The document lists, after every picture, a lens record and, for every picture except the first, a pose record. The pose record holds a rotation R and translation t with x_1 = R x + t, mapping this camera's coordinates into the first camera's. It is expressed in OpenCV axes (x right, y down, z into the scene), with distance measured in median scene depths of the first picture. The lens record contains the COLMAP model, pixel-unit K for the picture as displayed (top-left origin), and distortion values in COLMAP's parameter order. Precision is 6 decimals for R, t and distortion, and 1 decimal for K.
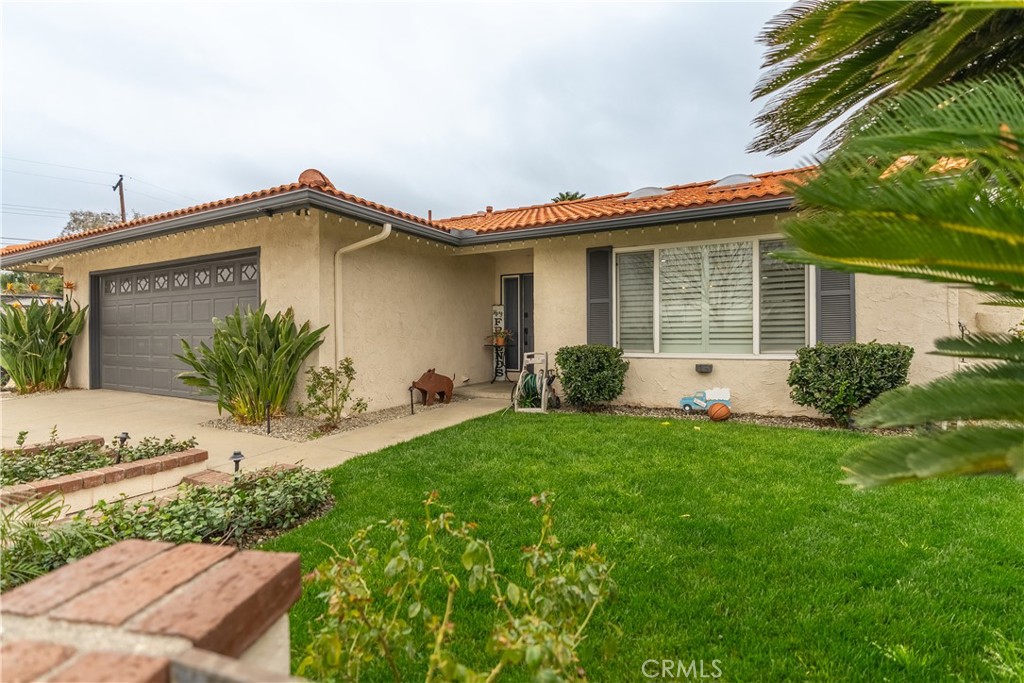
lens RADIAL K [[461.7, 0, 510.3], [0, 461.7, 336.9], [0, 0, 1]] dist [-0.009322, 0.002047]
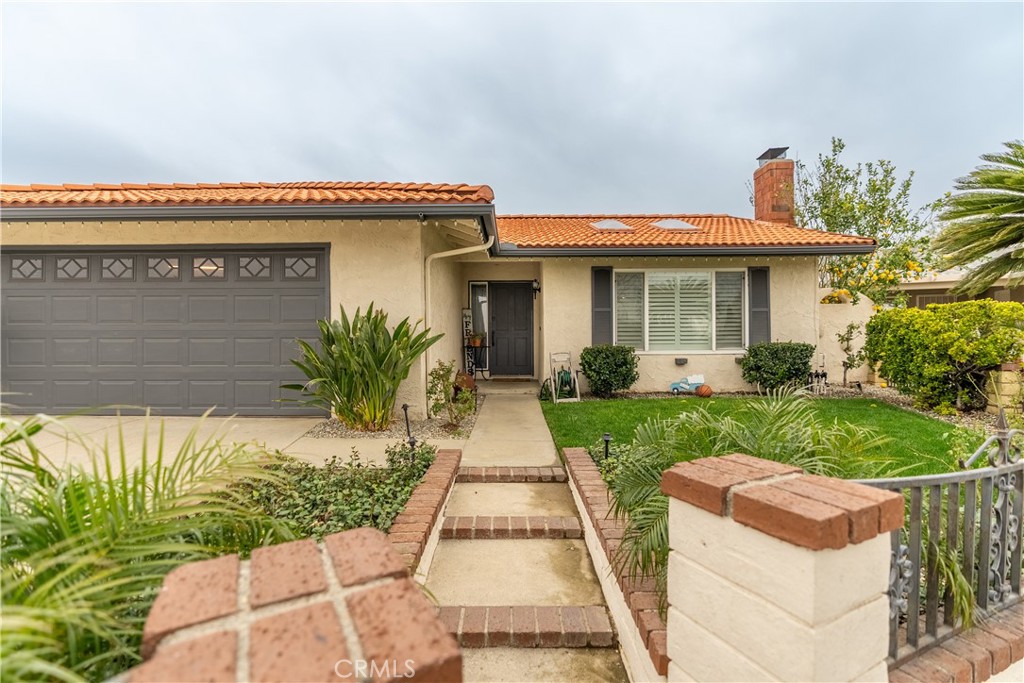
lens RADIAL K [[461.7, 0, 513.8], [0, 461.7, 341.2], [0, 0, 1]] dist [-0.009322, 0.002047]
pose [[0.888070, -0.005956, 0.459671, -0.639880], [0.001598, 0.999950, 0.009869, -0.006134], [-0.459706, -0.008029, 0.888035, 0.003722]]
